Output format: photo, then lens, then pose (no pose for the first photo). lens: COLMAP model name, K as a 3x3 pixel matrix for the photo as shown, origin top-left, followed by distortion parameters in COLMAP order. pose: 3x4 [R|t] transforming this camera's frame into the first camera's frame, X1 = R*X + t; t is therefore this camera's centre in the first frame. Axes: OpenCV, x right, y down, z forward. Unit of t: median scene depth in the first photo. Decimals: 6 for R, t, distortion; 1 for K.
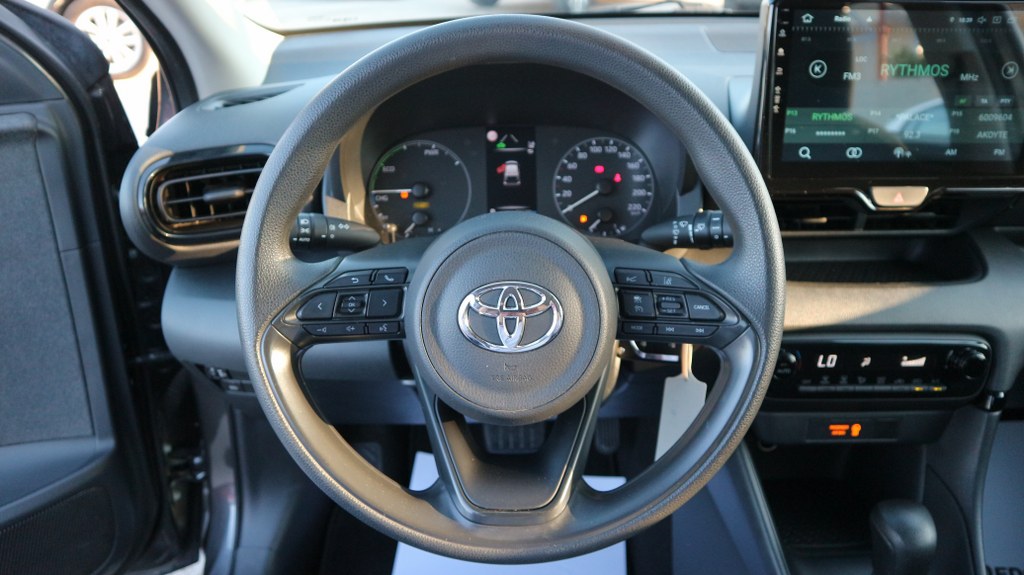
lens RADIAL K [[700.6, 0, 512.0], [0, 700.6, 287.5], [0, 0, 1]] dist [-0.119183, 0.054305]
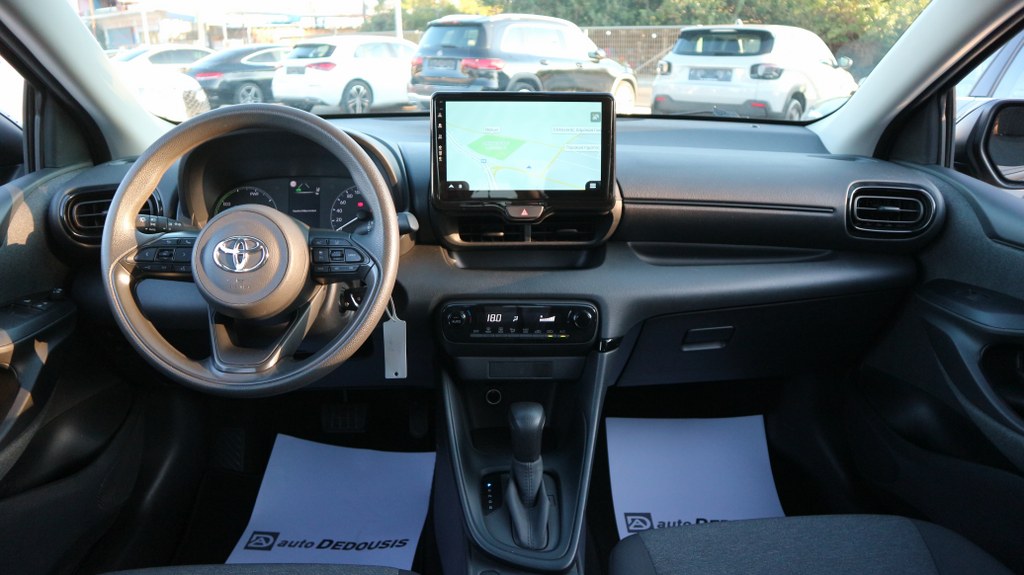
lens RADIAL K [[700.6, 0, 512.0], [0, 700.6, 287.5], [0, 0, 1]] dist [-0.119183, 0.054305]
pose [[0.998892, 0.004011, 0.046880, 0.483226], [0.003327, 0.987846, -0.155398, 0.316985], [-0.046933, 0.155382, 0.986739, -0.647548]]
